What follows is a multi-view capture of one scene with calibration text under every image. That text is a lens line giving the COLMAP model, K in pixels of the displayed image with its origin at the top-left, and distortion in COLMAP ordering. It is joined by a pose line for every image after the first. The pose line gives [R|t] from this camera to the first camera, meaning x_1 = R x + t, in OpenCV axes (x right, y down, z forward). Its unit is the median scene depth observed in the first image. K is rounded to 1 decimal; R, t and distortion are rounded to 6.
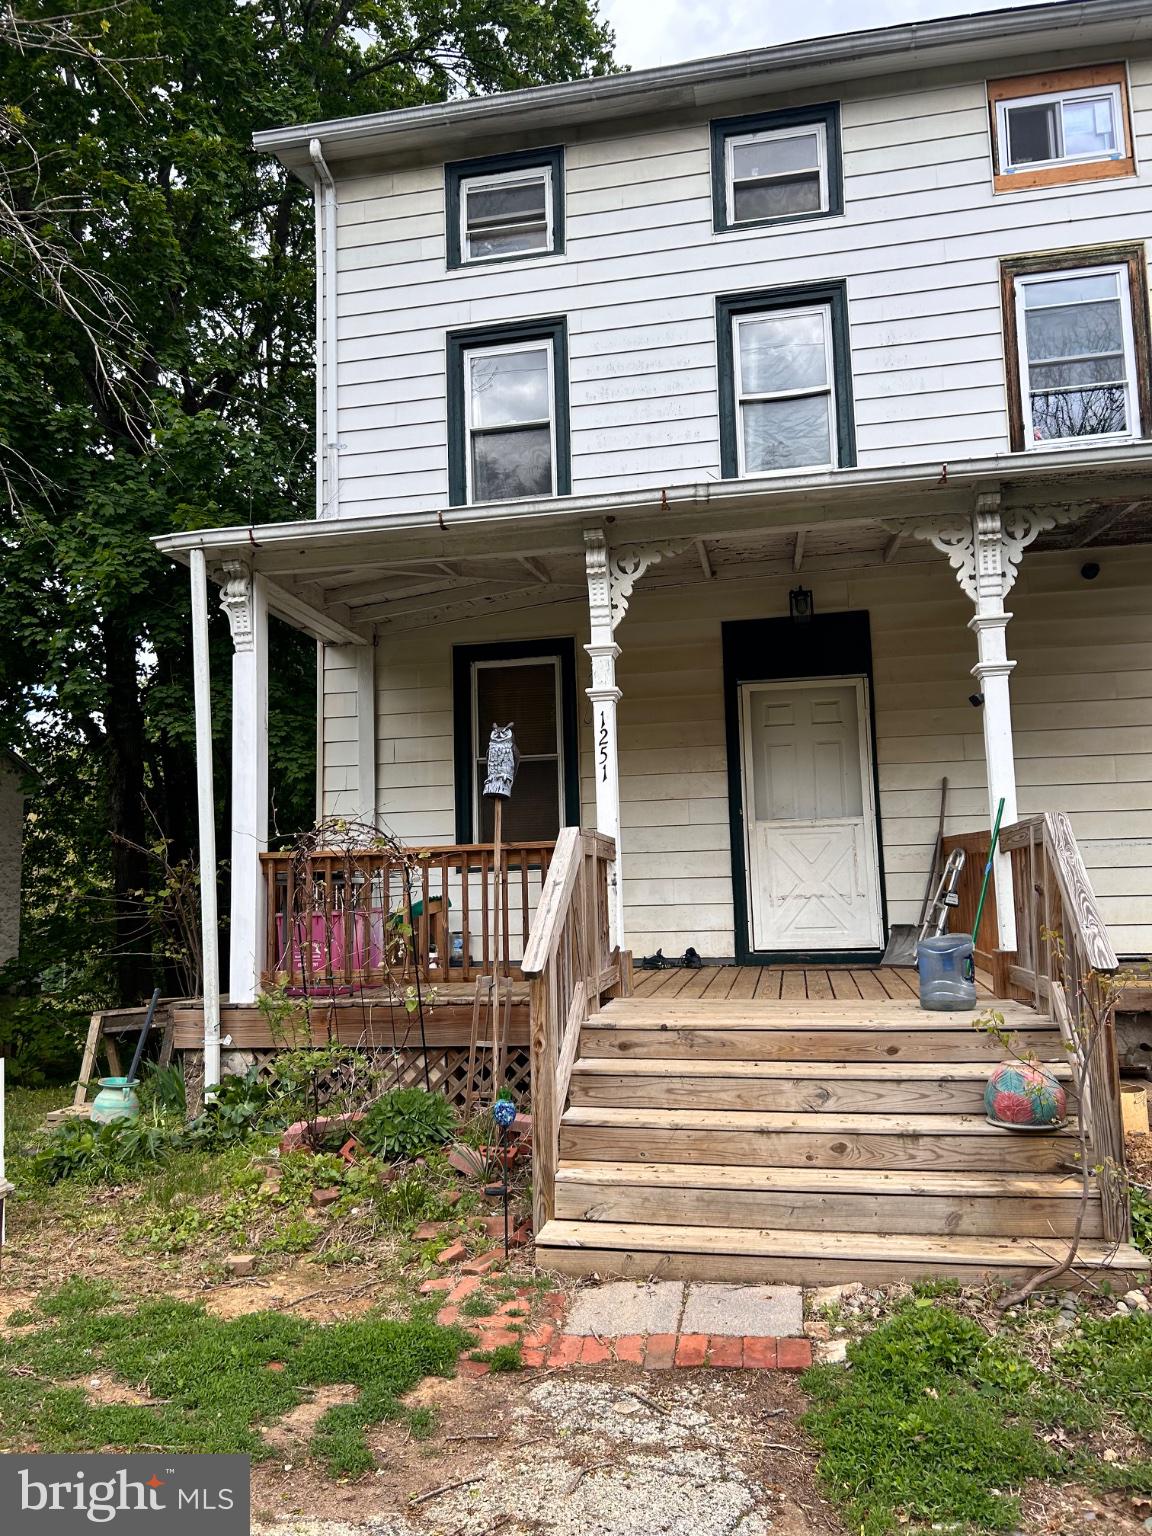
lens RADIAL K [[1057.8, 0, 566.6], [0, 1057.8, 765.1], [0, 0, 1]] dist [0.037294, -0.035728]
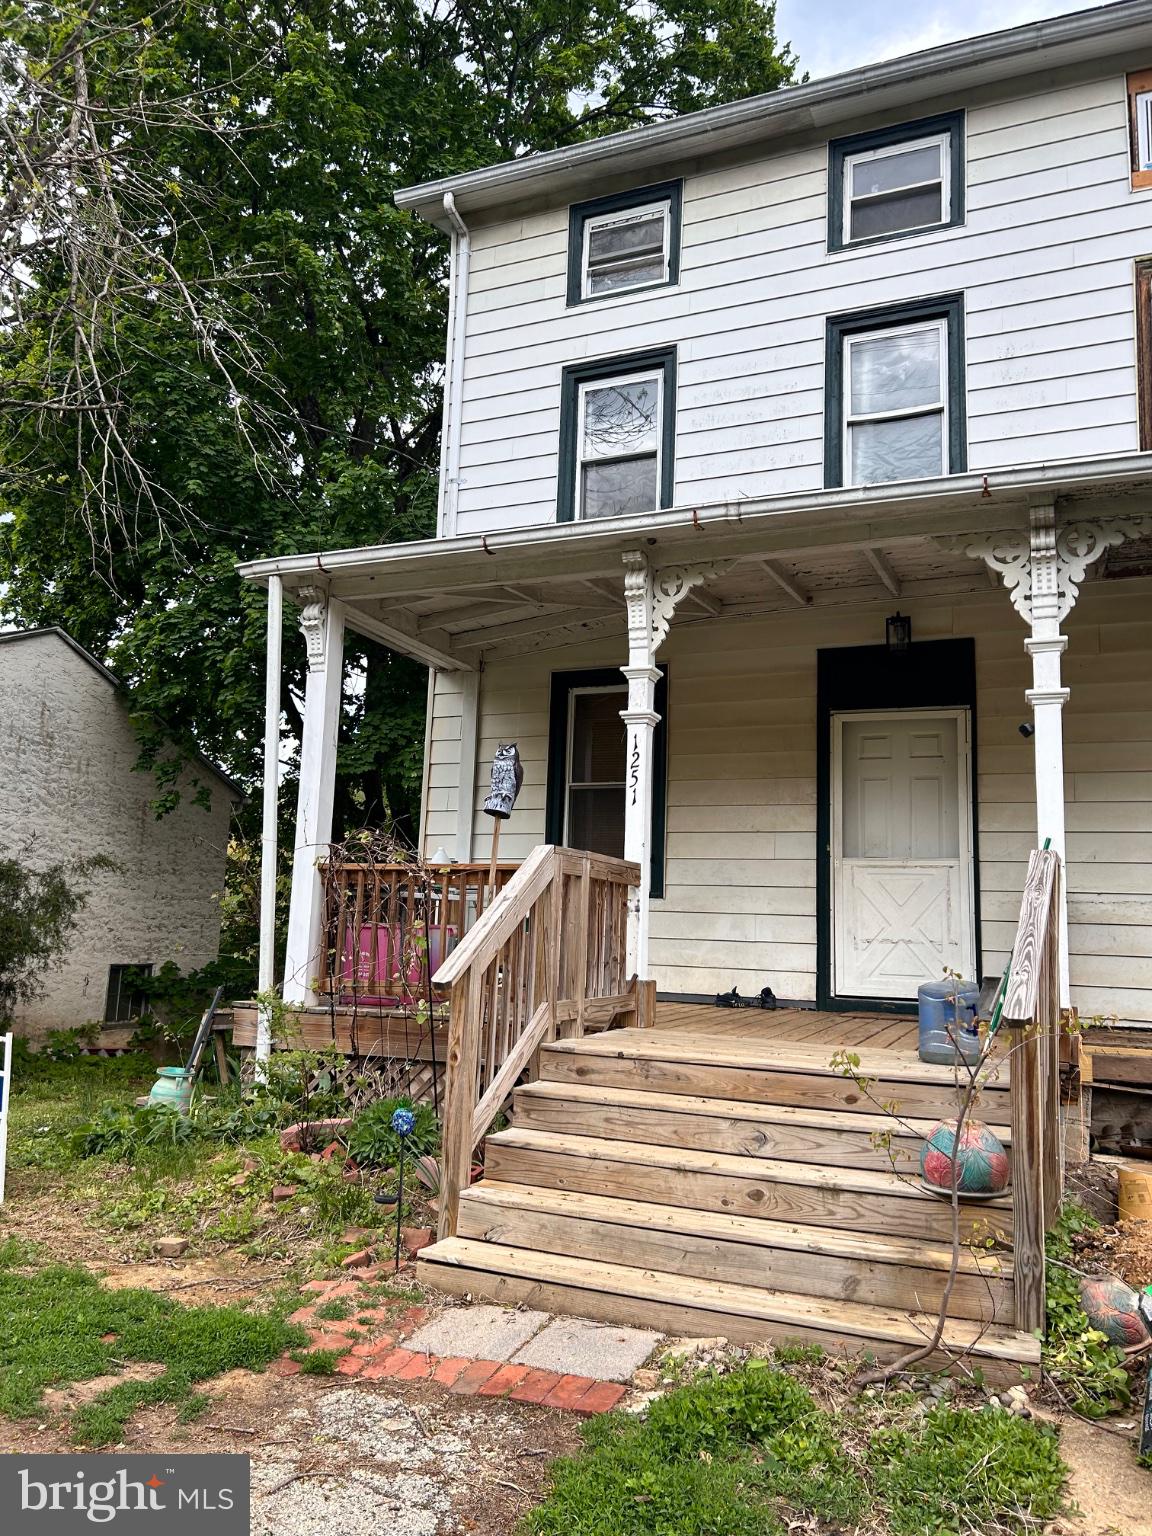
lens RADIAL K [[1057.8, 0, 566.6], [0, 1057.8, 765.1], [0, 0, 1]] dist [0.037294, -0.035728]
pose [[0.979813, 0.028621, -0.197857, 0.163469], [-0.035388, 0.998900, -0.030751, 0.010002], [0.196759, 0.037132, 0.979748, 0.021695]]
